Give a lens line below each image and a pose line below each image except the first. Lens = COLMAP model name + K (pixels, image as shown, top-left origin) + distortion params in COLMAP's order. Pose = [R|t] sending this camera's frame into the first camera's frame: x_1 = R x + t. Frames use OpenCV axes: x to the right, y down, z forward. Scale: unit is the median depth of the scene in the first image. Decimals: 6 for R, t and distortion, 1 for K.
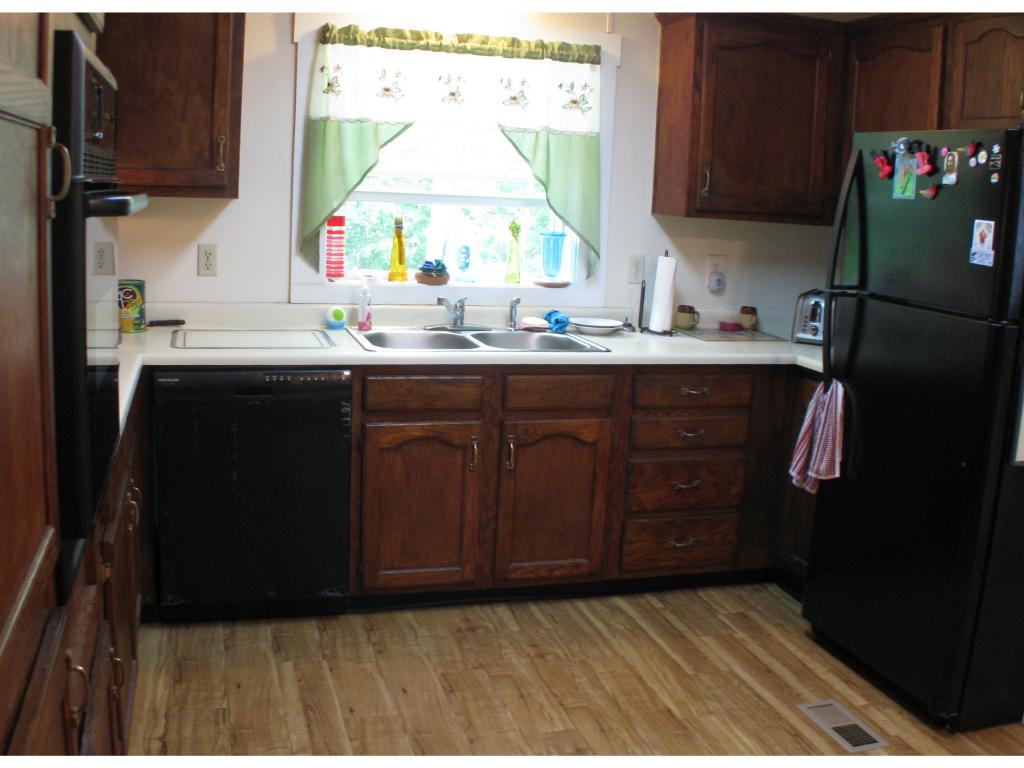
lens RADIAL K [[1014.8, 0, 512.0], [0, 1014.8, 384.0], [0, 0, 1]] dist [-0.257157, 0.144444]
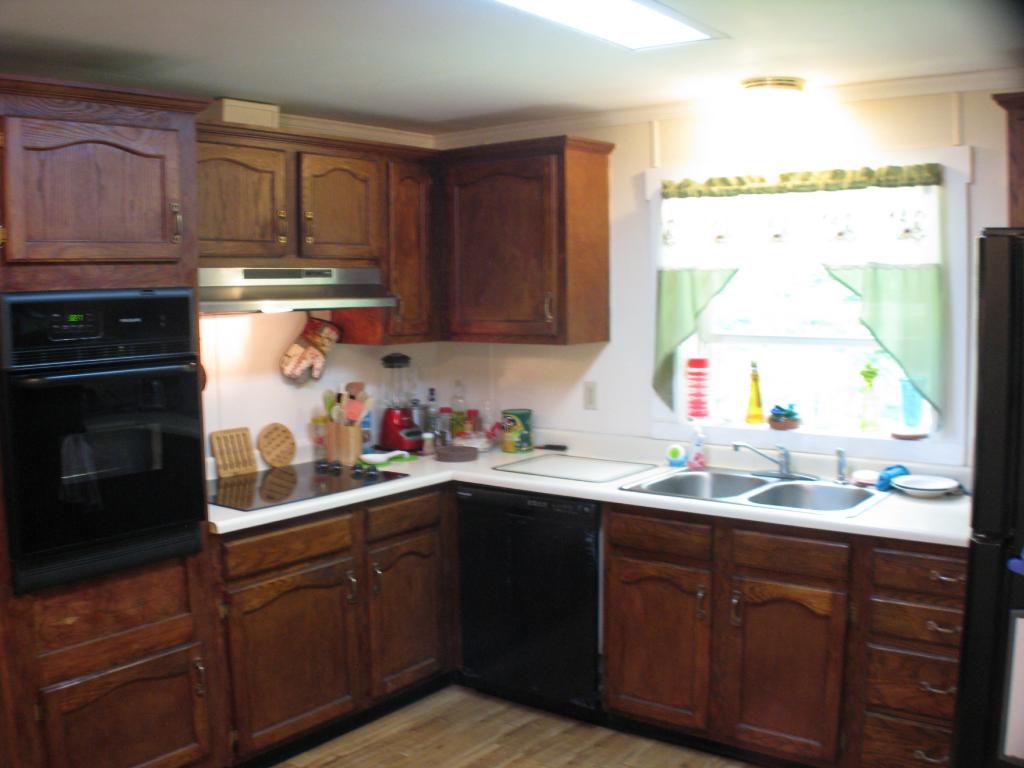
lens RADIAL K [[1014.8, 0, 512.0], [0, 1014.8, 384.0], [0, 0, 1]] dist [-0.257157, 0.144444]
pose [[0.579309, 0.023010, -0.814783, 0.602923], [-0.109465, 0.992743, -0.049794, -0.070592], [0.807724, 0.118036, 0.577623, 0.244858]]
